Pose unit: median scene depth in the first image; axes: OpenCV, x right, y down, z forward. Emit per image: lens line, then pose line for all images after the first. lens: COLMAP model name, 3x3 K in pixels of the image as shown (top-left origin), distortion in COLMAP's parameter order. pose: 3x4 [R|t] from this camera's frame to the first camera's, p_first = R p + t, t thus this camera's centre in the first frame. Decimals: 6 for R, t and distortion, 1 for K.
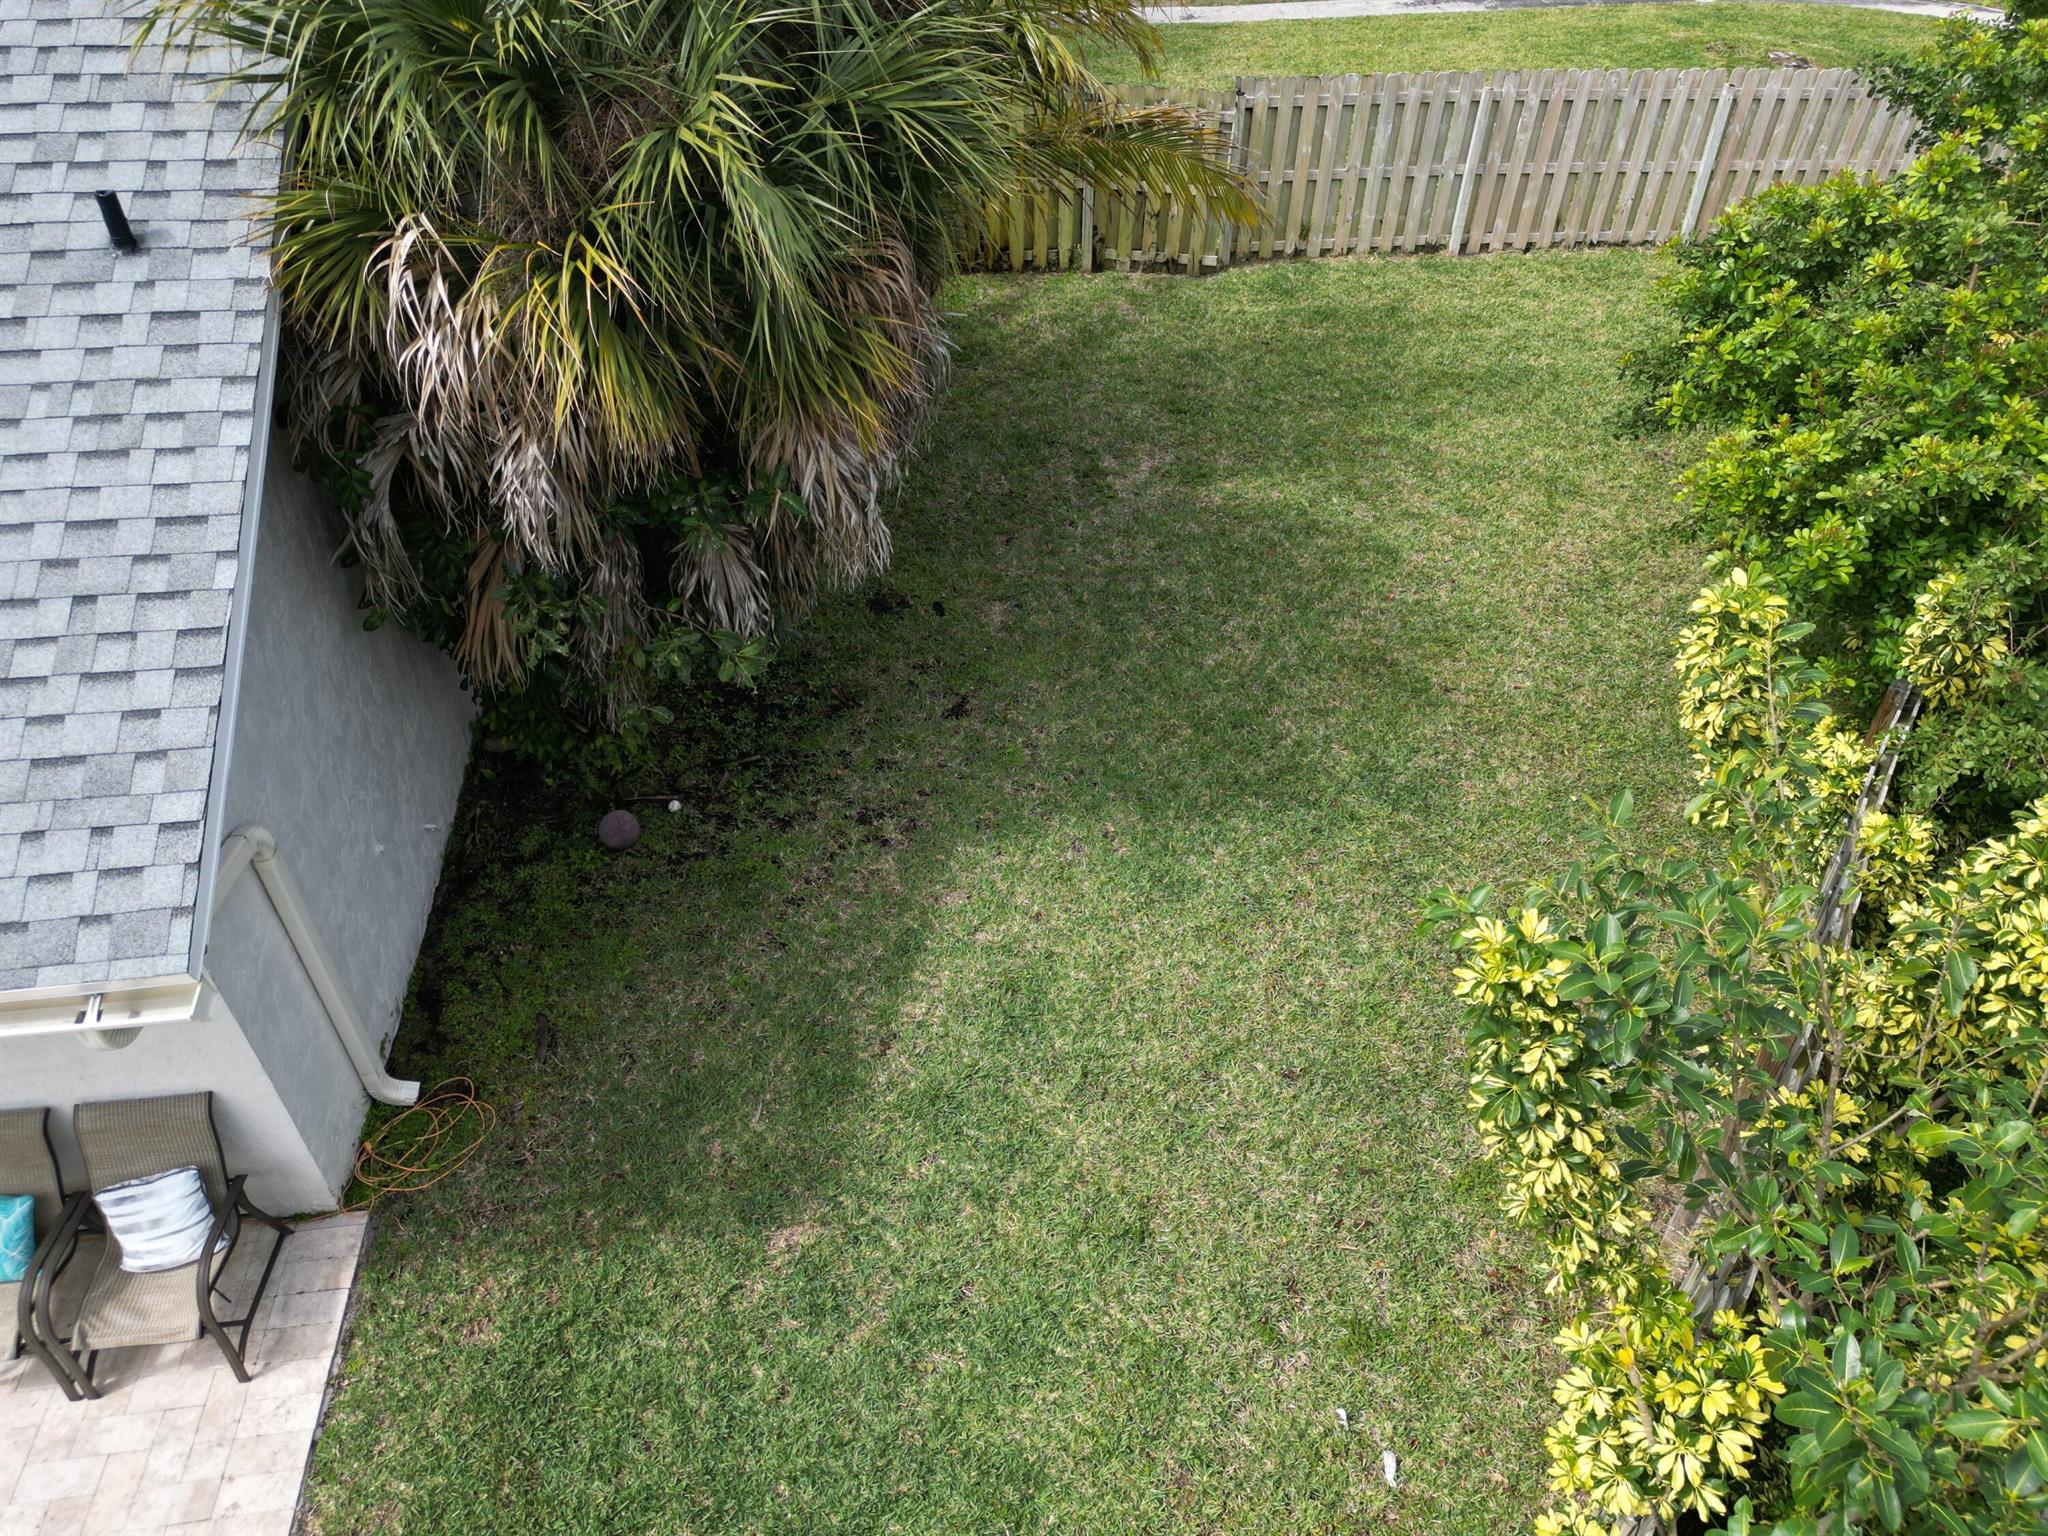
lens RADIAL K [[1441.6, 0, 1015.2], [0, 1441.6, 778.1], [0, 0, 1]] dist [0.053896, -0.042109]
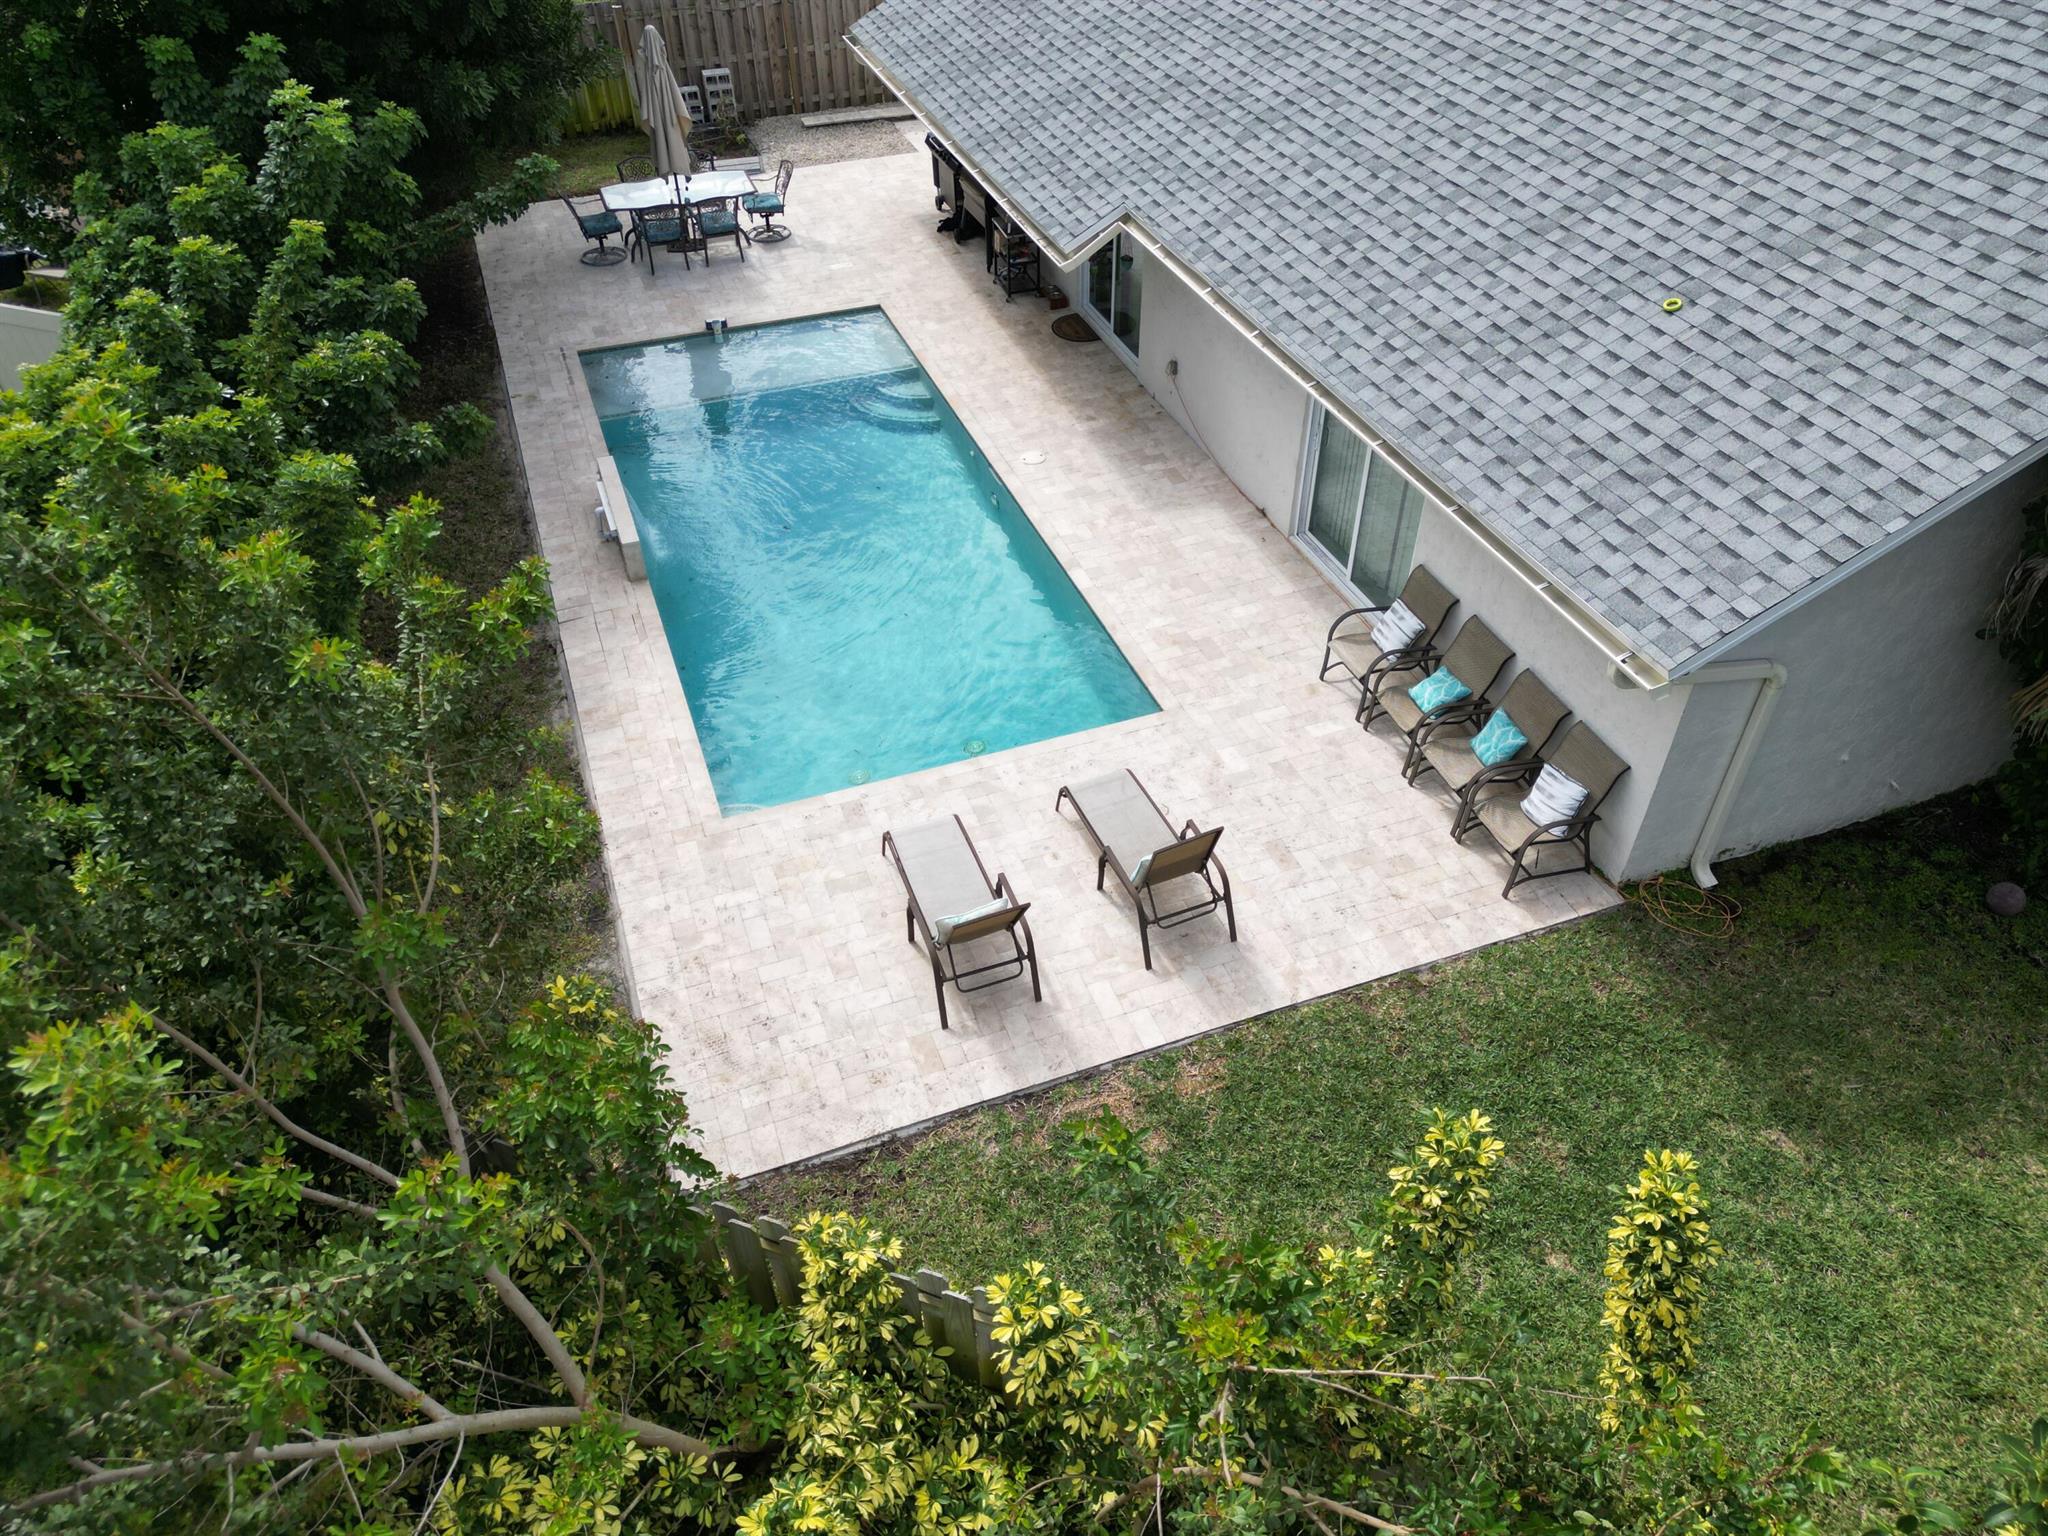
lens RADIAL K [[1441.6, 0, 1032.4], [0, 1441.6, 779.8], [0, 0, 1]] dist [0.053896, -0.042109]
pose [[0.236064, 0.643745, -0.727919, 0.479795], [-0.638529, 0.667428, 0.383173, 0.028972], [0.732499, 0.374344, 0.568605, -0.402953]]
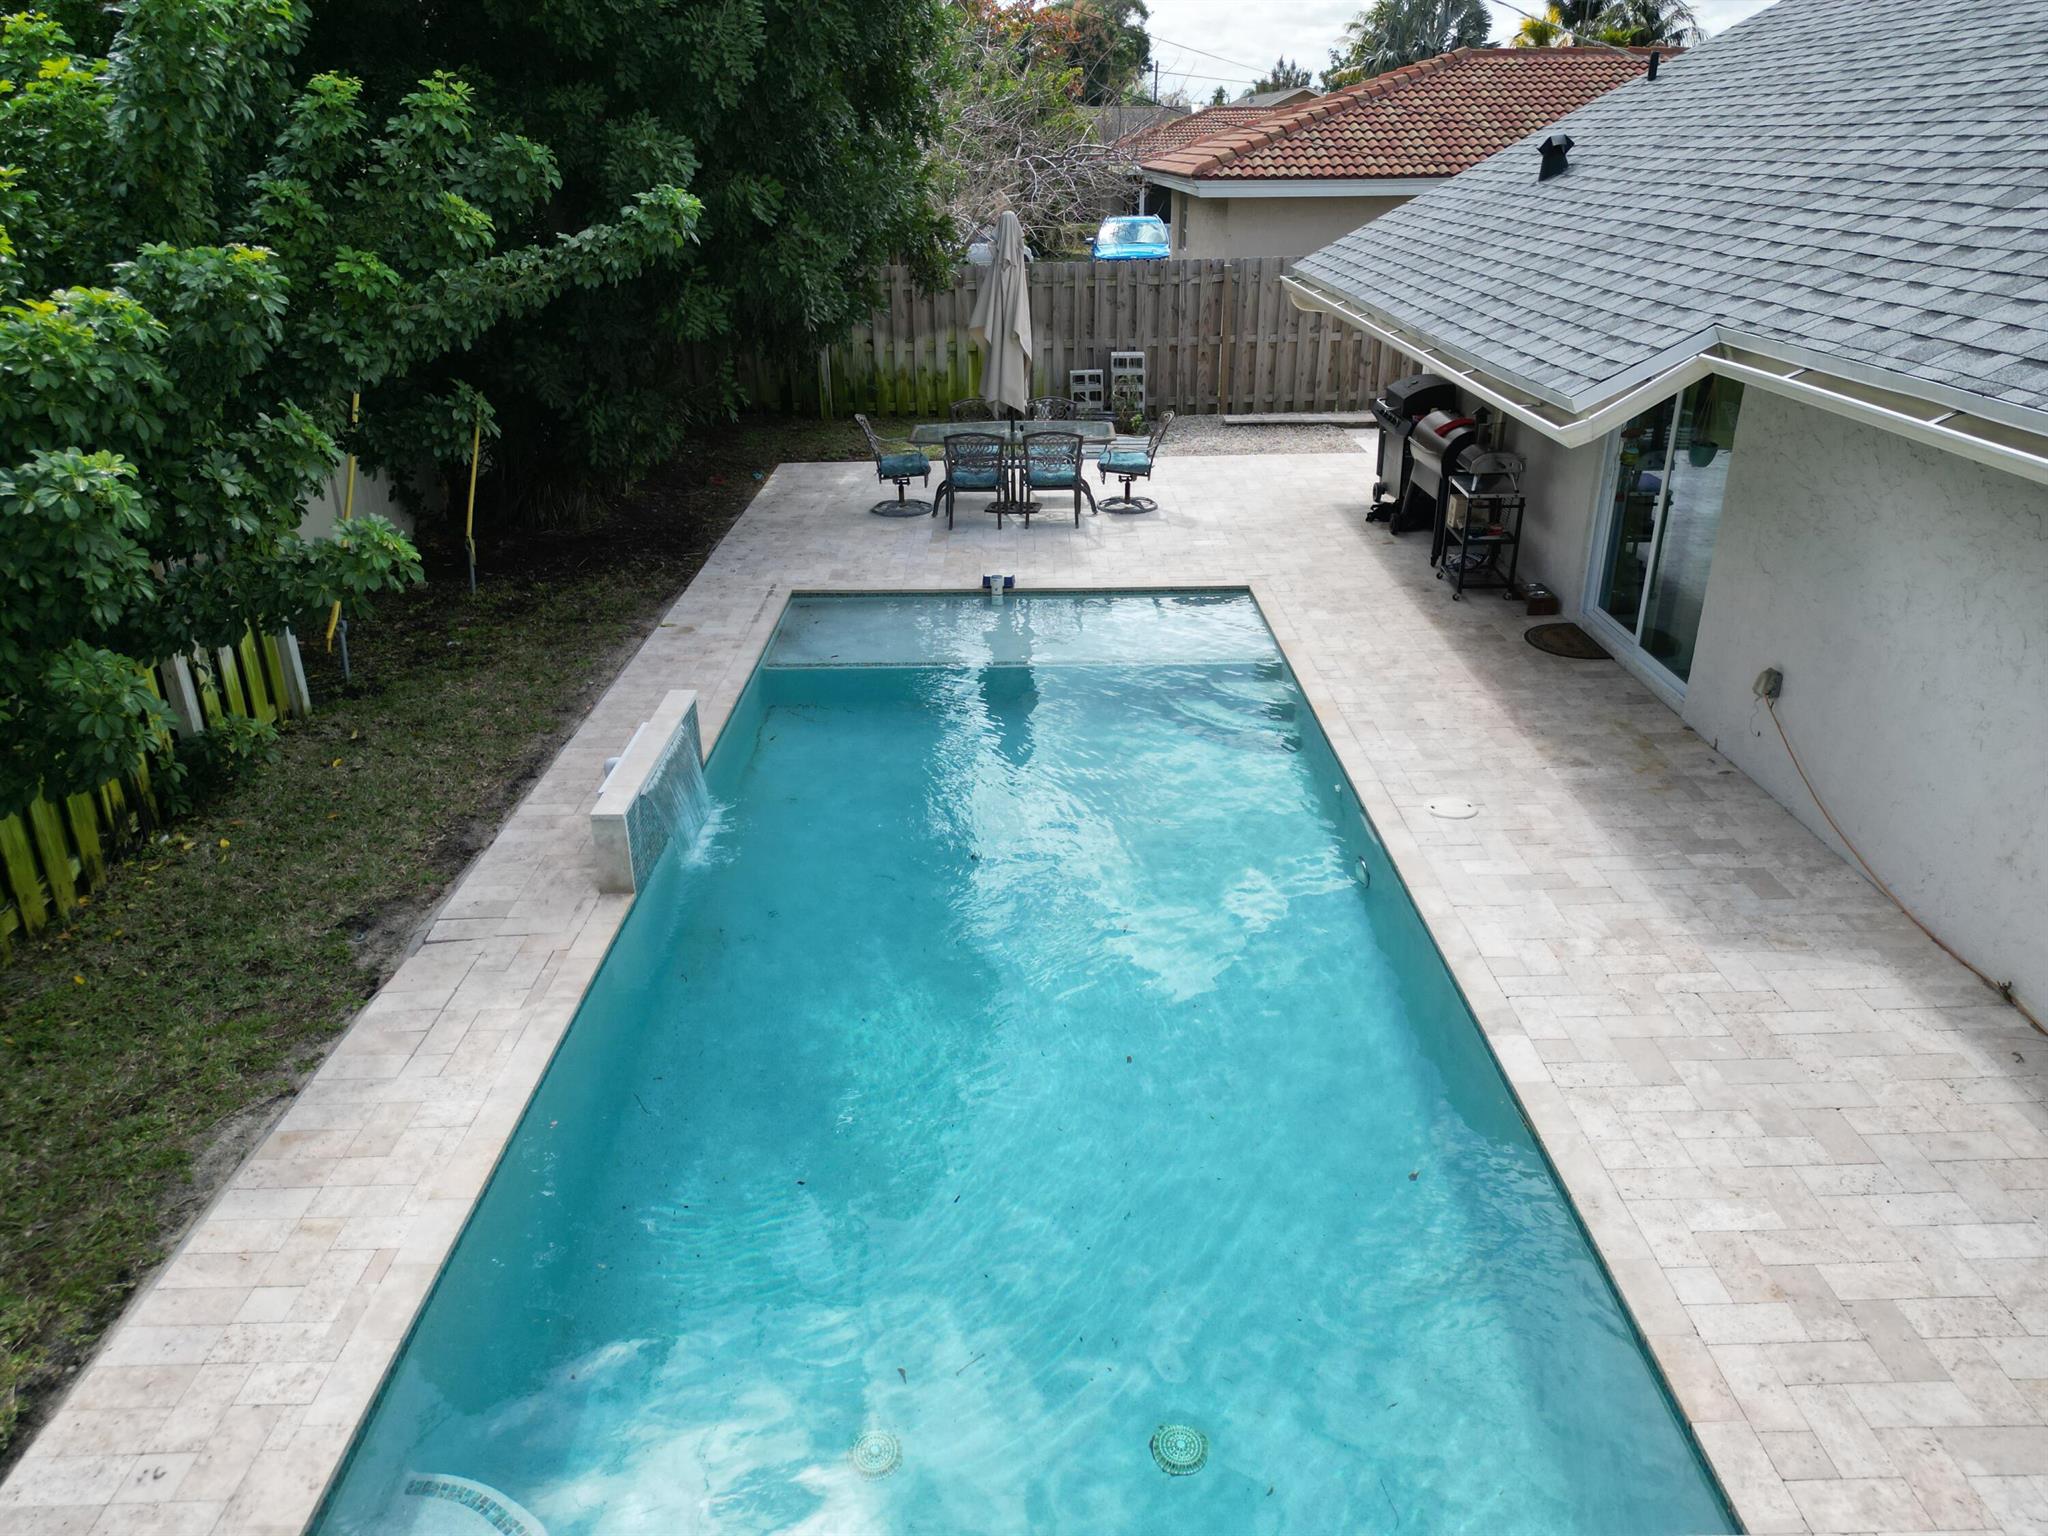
lens RADIAL K [[1441.6, 0, 1030.8], [0, 1441.6, 773.6], [0, 0, 1]] dist [0.053896, -0.042109]
pose [[-0.108420, 0.400467, -0.909874, -0.508068], [-0.653271, 0.661196, 0.368859, 0.364780], [0.749321, 0.634386, 0.189927, 0.269436]]
